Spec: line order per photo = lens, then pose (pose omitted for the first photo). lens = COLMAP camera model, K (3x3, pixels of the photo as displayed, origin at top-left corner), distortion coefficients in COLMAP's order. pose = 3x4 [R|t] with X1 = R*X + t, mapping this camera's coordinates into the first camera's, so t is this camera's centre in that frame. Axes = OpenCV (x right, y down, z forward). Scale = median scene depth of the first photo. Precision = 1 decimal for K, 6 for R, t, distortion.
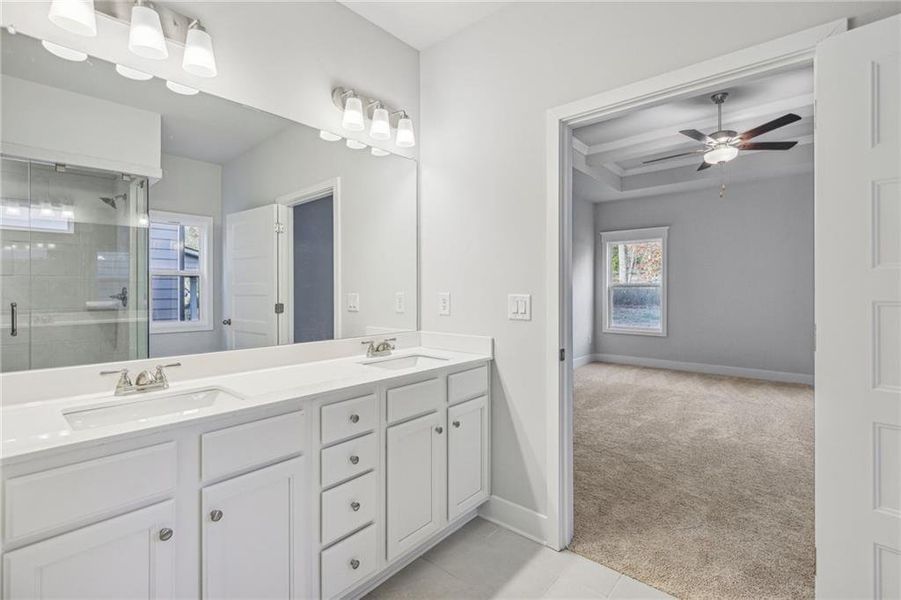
lens RADIAL K [[405.5, 0, 426.9], [0, 405.5, 300.3], [0, 0, 1]] dist [-0.031951, 0.000088]
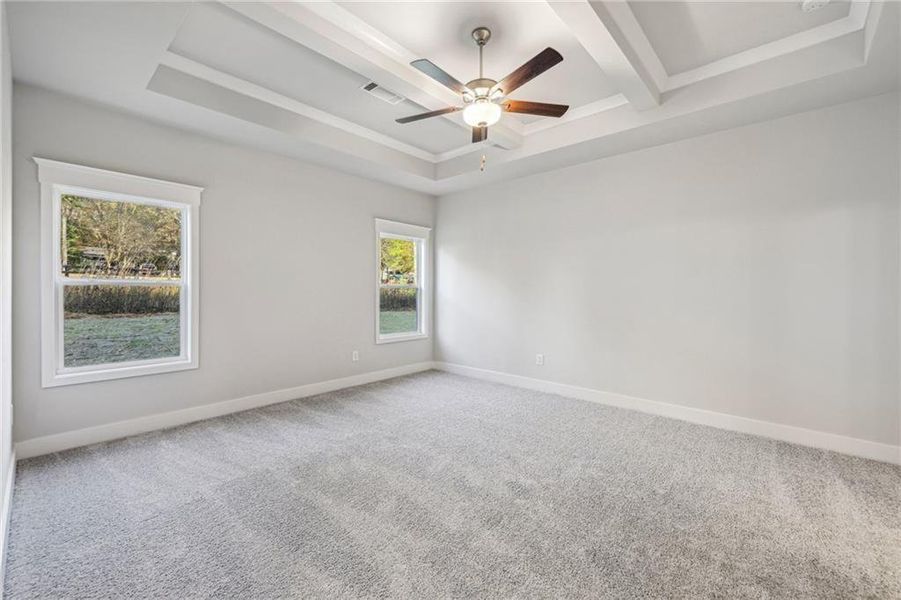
lens RADIAL K [[372.4, 0, 450.9], [0, 372.4, 294.6], [0, 0, 1]] dist [0.000541, -0.000067]
pose [[-0.037519, -0.006706, 0.999273, 0.021917], [0.023325, 0.999699, 0.007584, -0.023123], [-0.999024, 0.023592, -0.037351, 0.866861]]
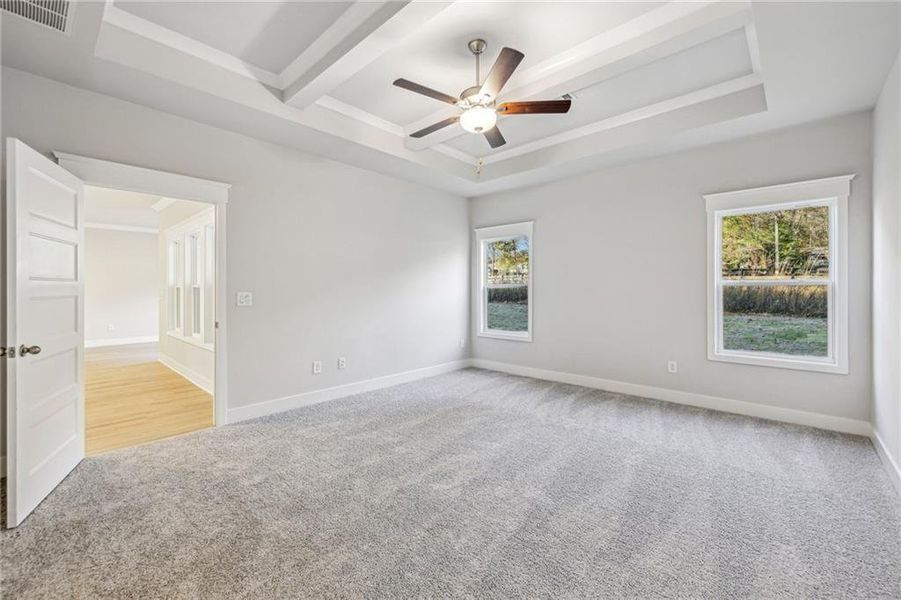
lens RADIAL K [[372.4, 0, 450.9], [0, 372.4, 294.6], [0, 0, 1]] dist [0.000541, -0.000067]
pose [[0.999653, 0.003596, 0.026097, 0.535045], [-0.003231, 0.999896, -0.014025, -0.006678], [-0.026145, 0.013936, 0.999561, 0.211083]]
